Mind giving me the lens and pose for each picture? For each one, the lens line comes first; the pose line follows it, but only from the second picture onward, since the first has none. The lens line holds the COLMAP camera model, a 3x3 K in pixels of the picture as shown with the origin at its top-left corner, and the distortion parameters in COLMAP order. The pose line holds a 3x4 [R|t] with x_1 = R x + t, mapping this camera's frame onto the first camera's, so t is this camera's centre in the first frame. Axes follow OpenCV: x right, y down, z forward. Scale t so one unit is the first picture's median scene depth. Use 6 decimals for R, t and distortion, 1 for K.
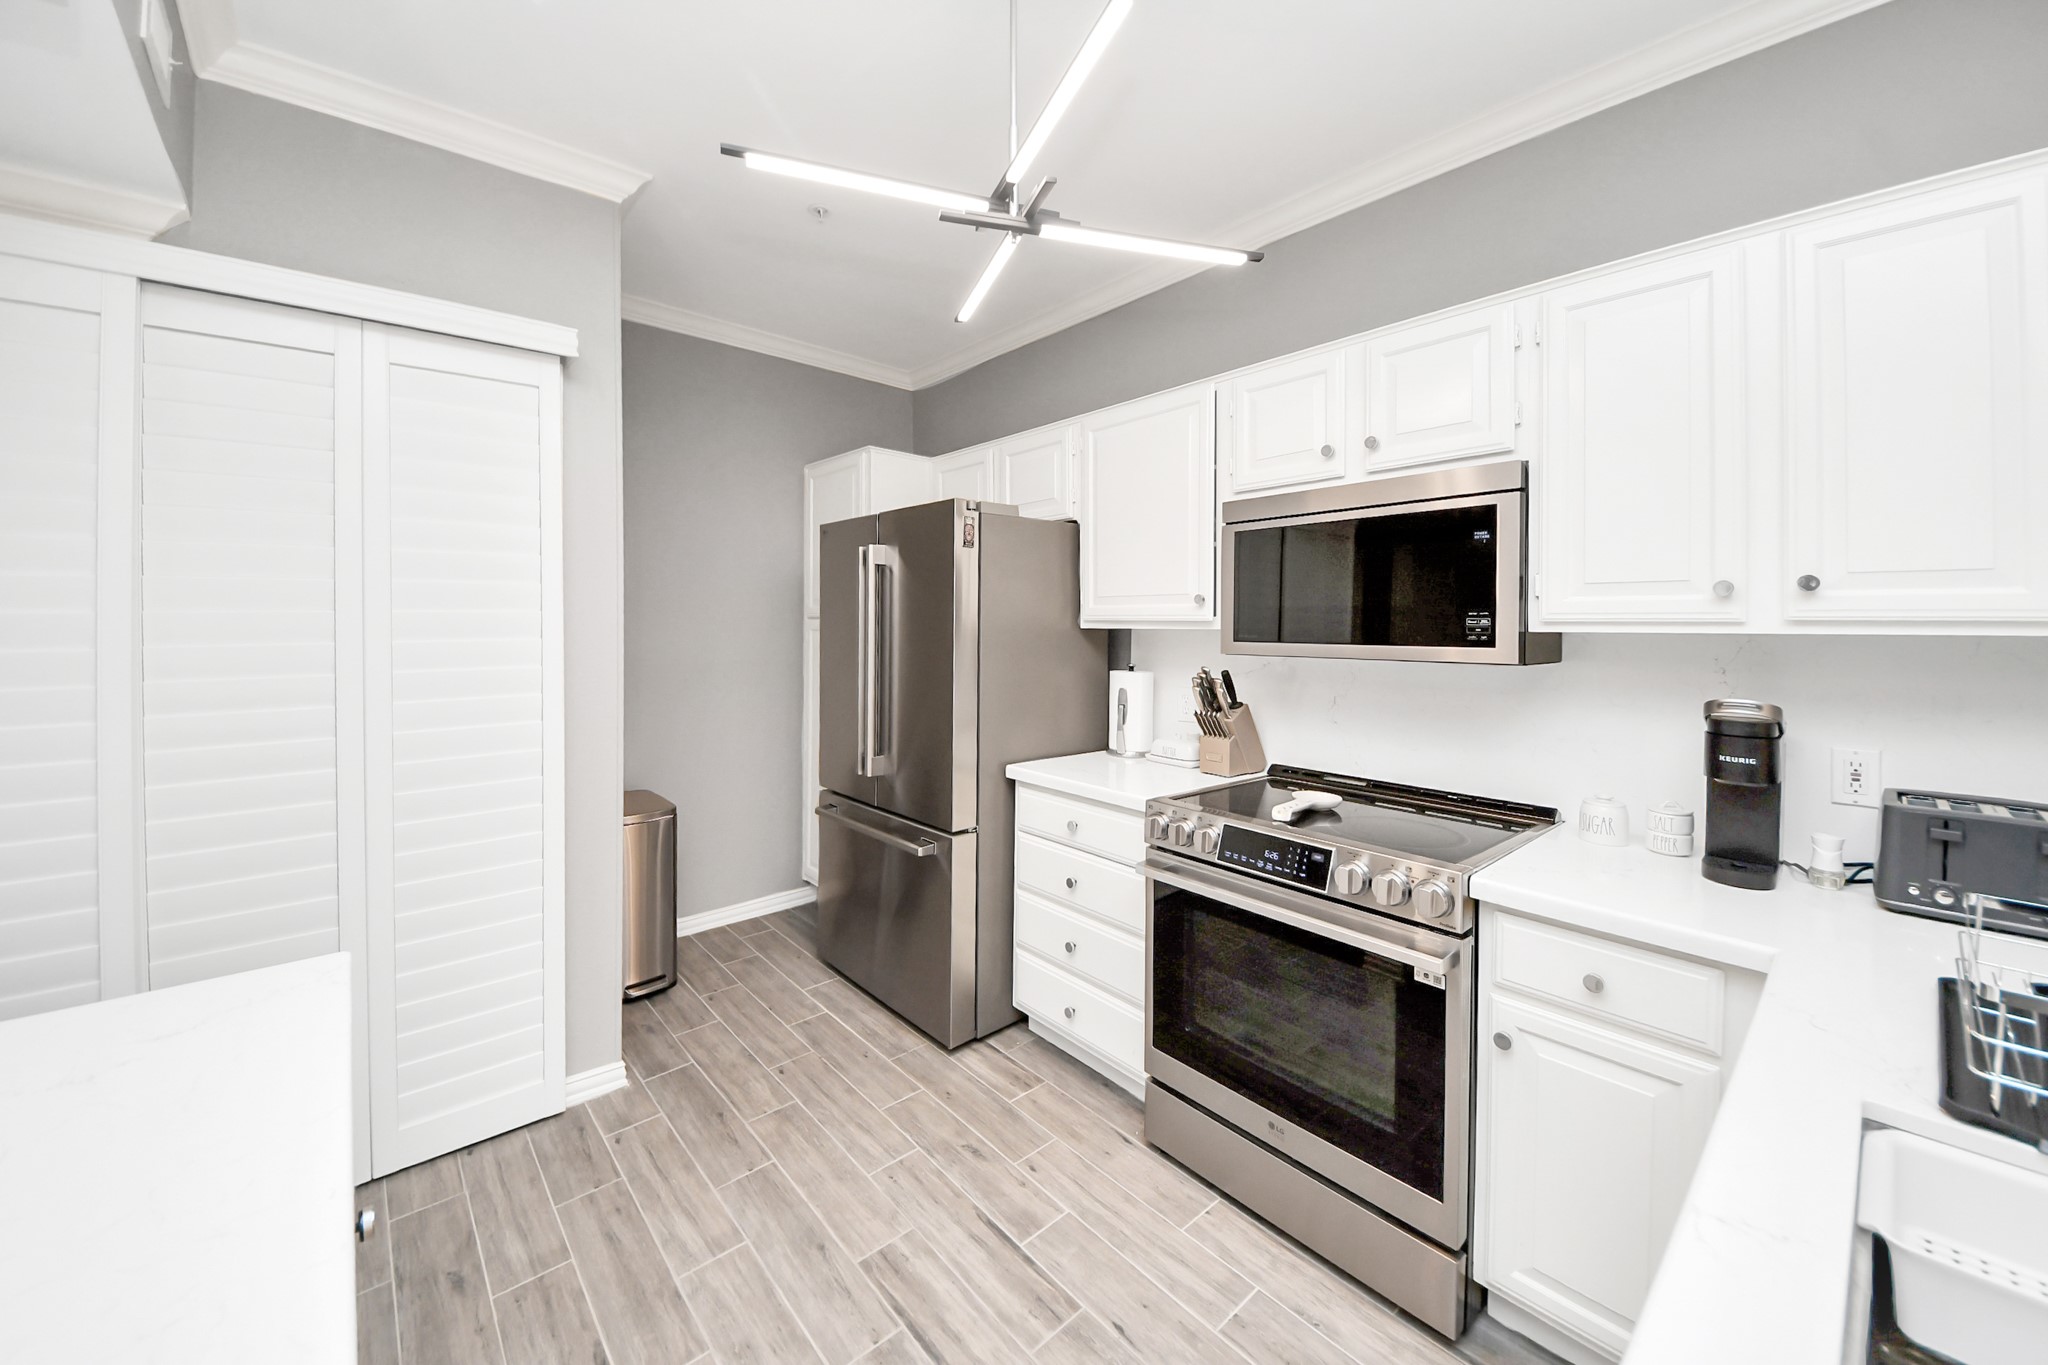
lens RADIAL K [[750.1, 0, 1030.6], [0, 750.1, 615.0], [0, 0, 1]] dist [0.000278, 0.000030]
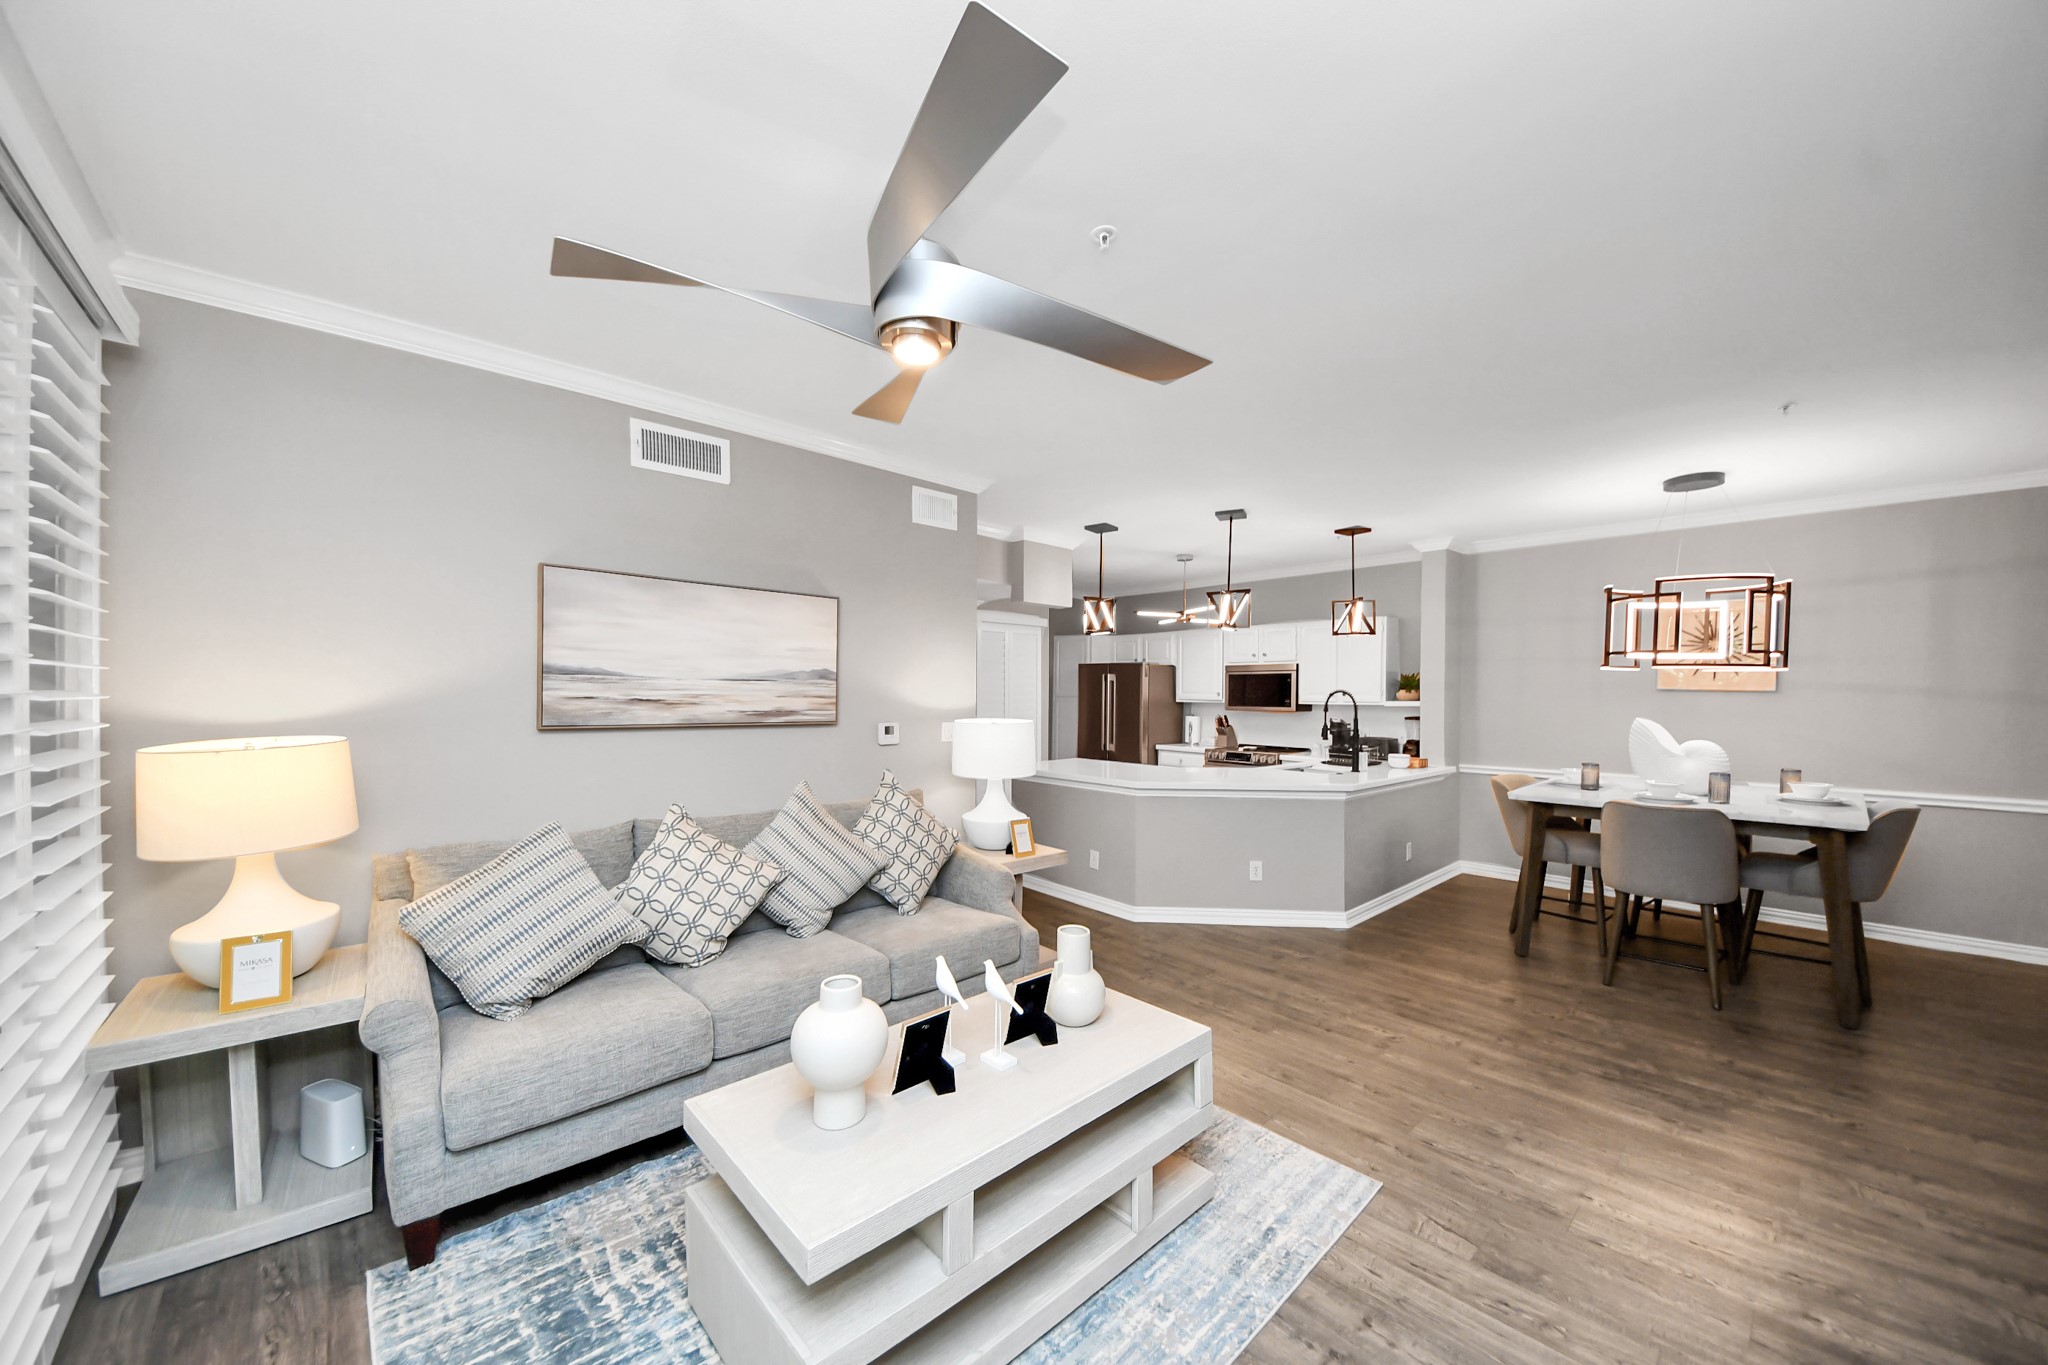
lens RADIAL K [[743.9, 0, 1009.1], [0, 743.9, 696.1], [0, 0, 1]] dist [-0.000356, -0.007349]
pose [[0.999905, 0.011767, 0.007229, -0.775403], [-0.011798, 0.999921, 0.004256, -0.014091], [-0.007178, -0.004340, 0.999965, -2.452456]]
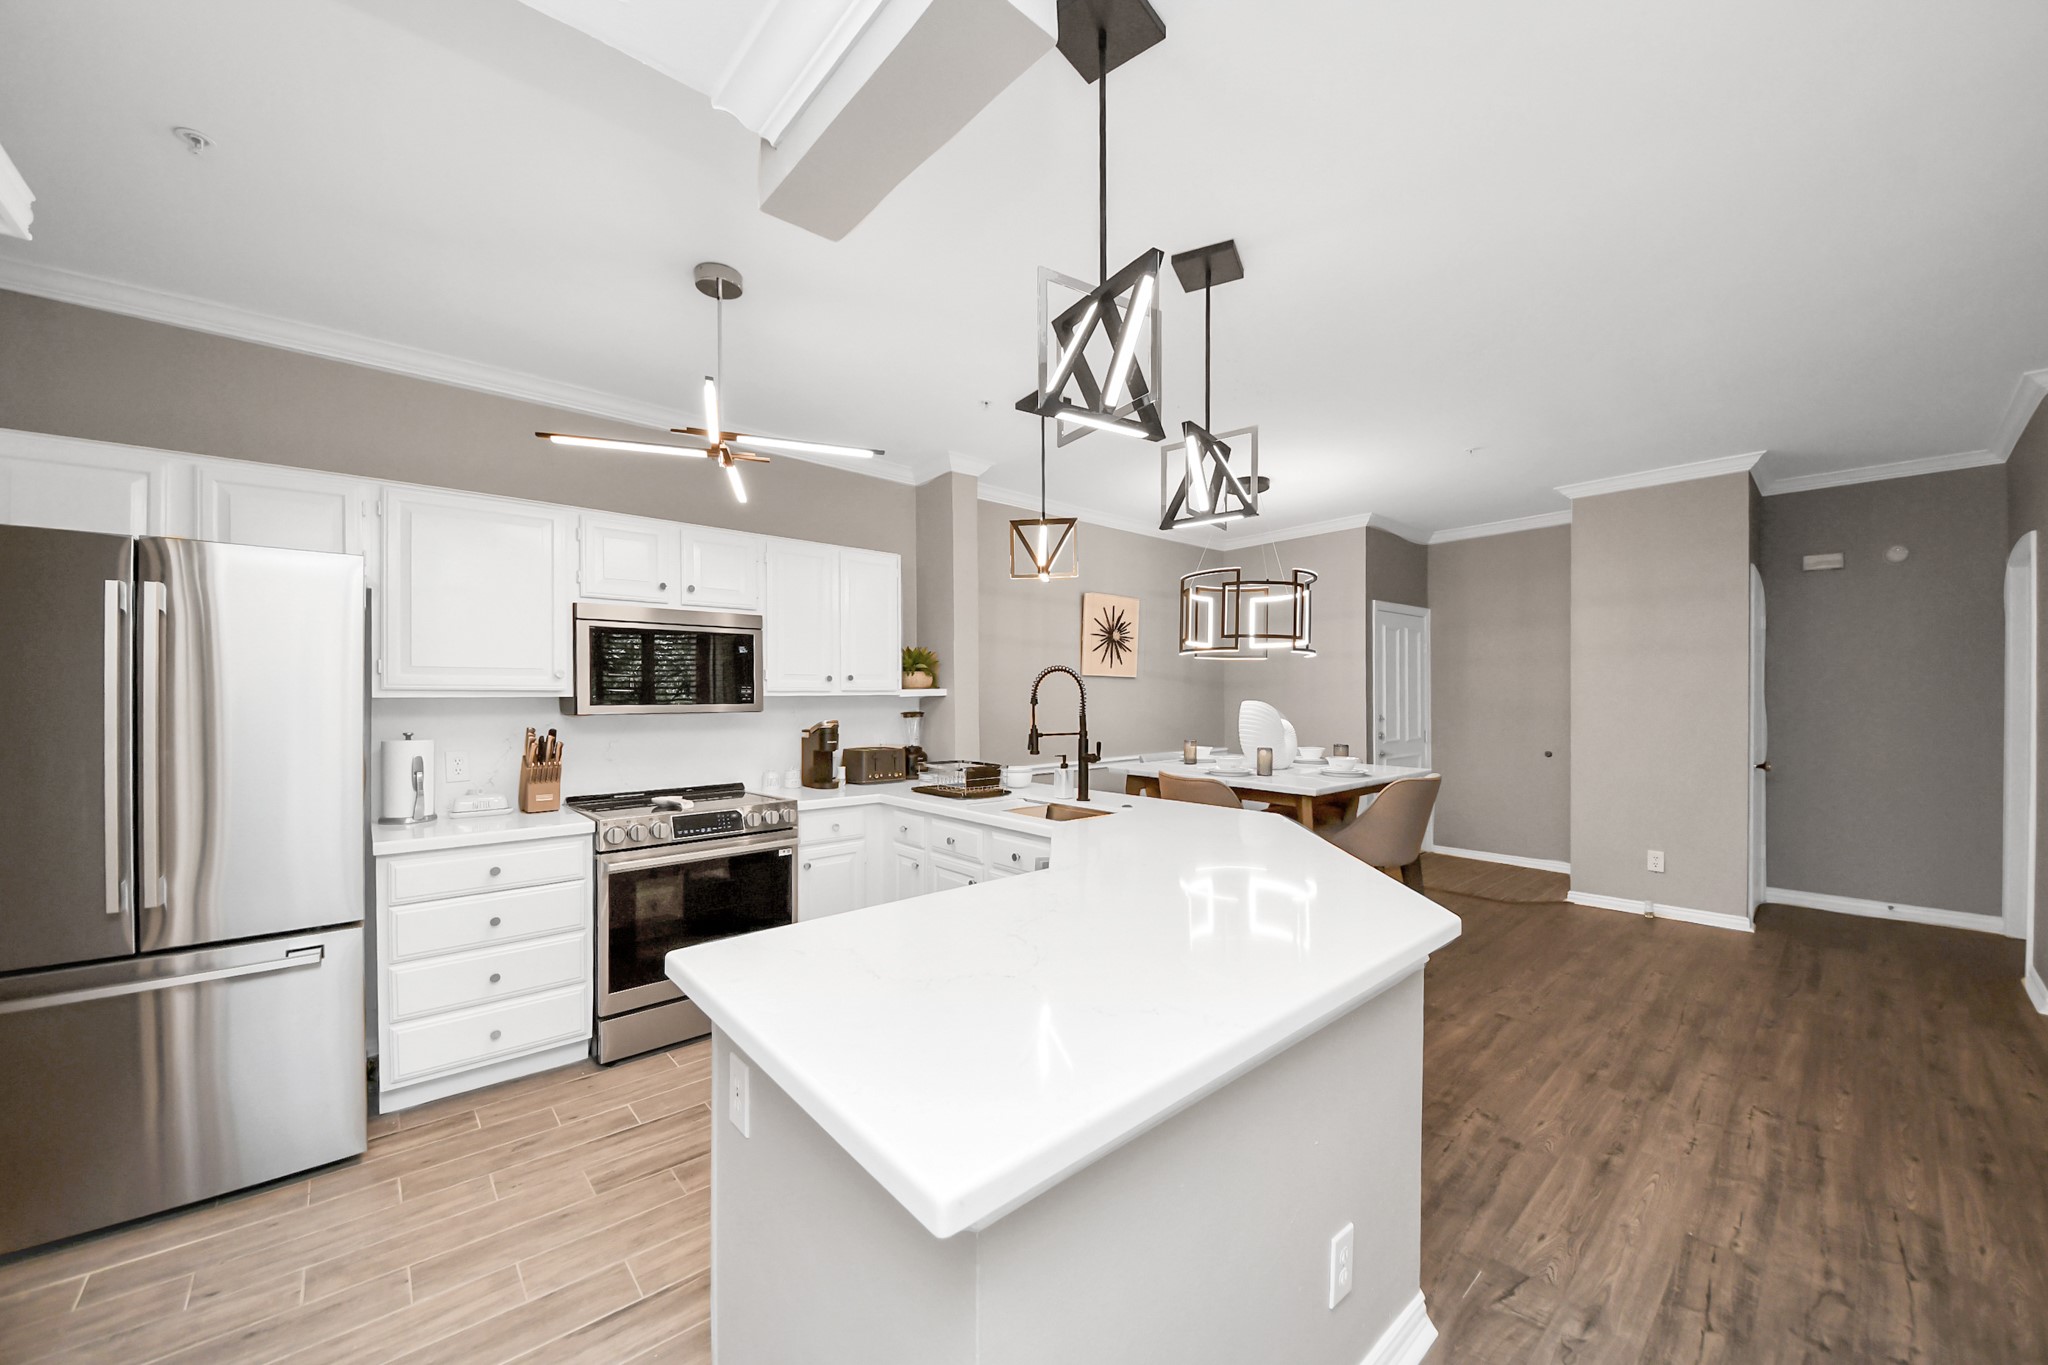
lens RADIAL K [[743.9, 0, 1009.1], [0, 743.9, 696.1], [0, 0, 1]] dist [-0.000356, -0.007349]
pose [[-0.003882, 0.011555, 0.999926, -1.130287], [-0.000507, 0.999933, -0.011557, 0.037905], [-0.999992, -0.000551, -0.003876, 0.245594]]
